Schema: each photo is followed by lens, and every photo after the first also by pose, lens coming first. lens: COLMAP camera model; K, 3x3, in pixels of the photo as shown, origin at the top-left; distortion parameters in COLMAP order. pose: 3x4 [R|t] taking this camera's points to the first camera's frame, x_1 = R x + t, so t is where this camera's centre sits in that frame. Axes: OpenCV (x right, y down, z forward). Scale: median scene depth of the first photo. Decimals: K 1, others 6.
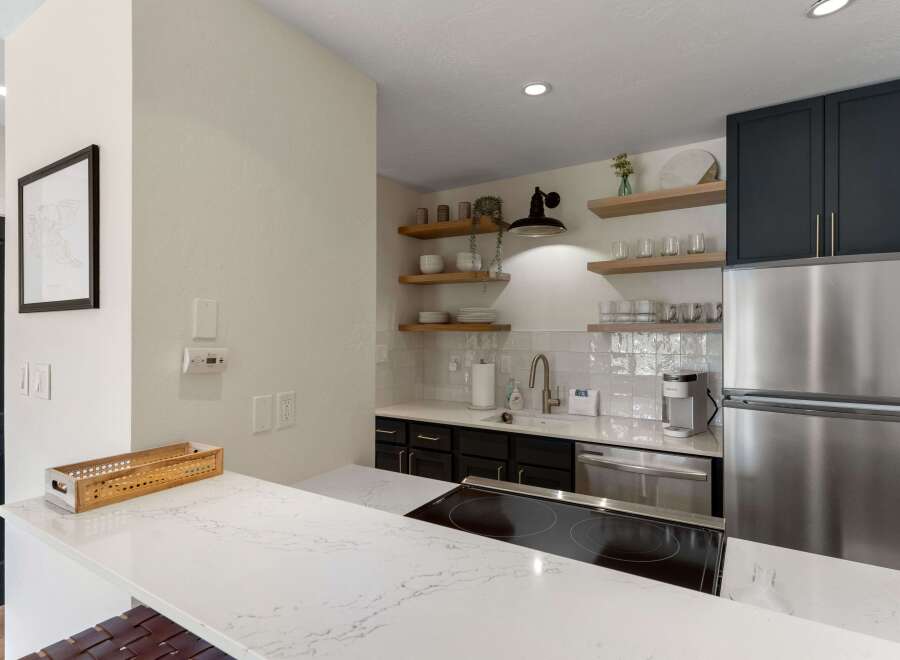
lens RADIAL K [[488.0, 0, 455.2], [0, 488.0, 324.0], [0, 0, 1]] dist [0.001893, 0.001349]
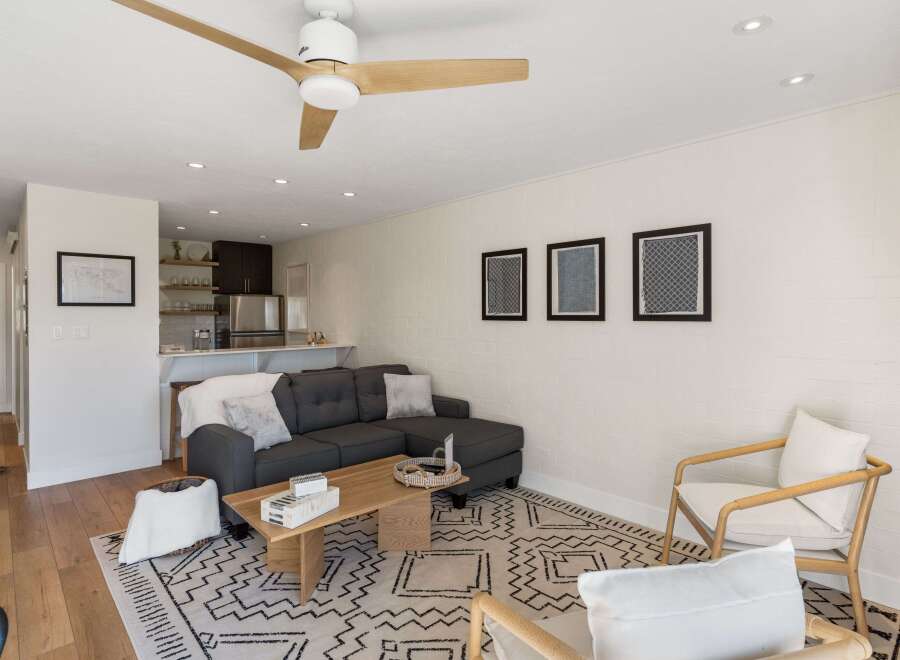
lens RADIAL K [[488.0, 0, 455.2], [0, 488.0, 324.0], [0, 0, 1]] dist [0.001893, 0.001349]
pose [[0.243139, -0.016203, 0.969856, -1.772461], [-0.010059, 0.999765, 0.019225, 0.001237], [-0.969939, -0.014430, 0.242919, -0.988488]]
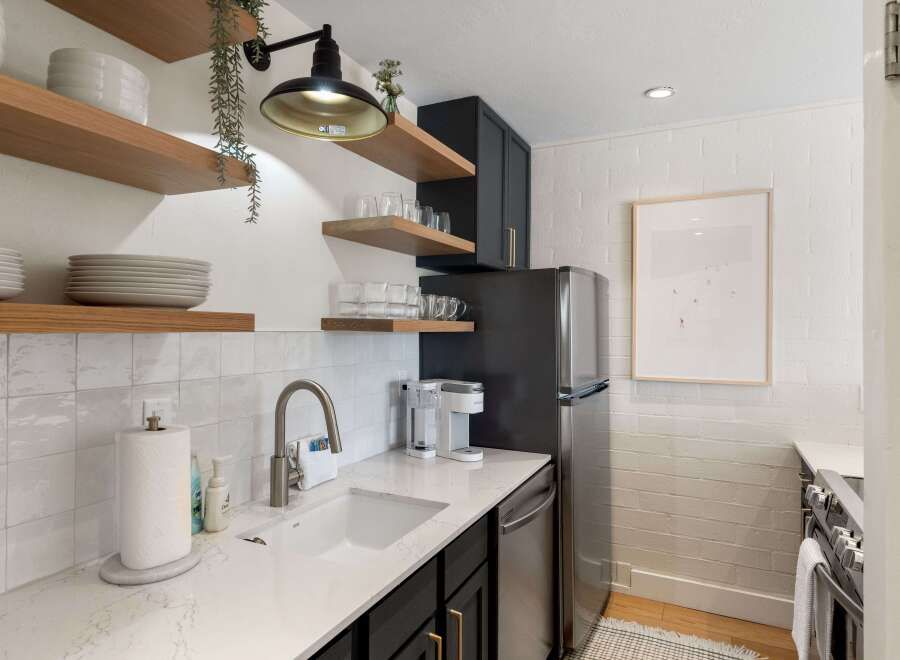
lens RADIAL K [[548.4, 0, 449.4], [0, 548.4, 318.0], [0, 0, 1]] dist [0.000658, 0.000901]
pose [[-0.113476, 0.014506, 0.993435, -0.359735], [-0.016740, 0.999724, -0.016510, 0.008557], [-0.993400, -0.018503, -0.113202, 0.914757]]
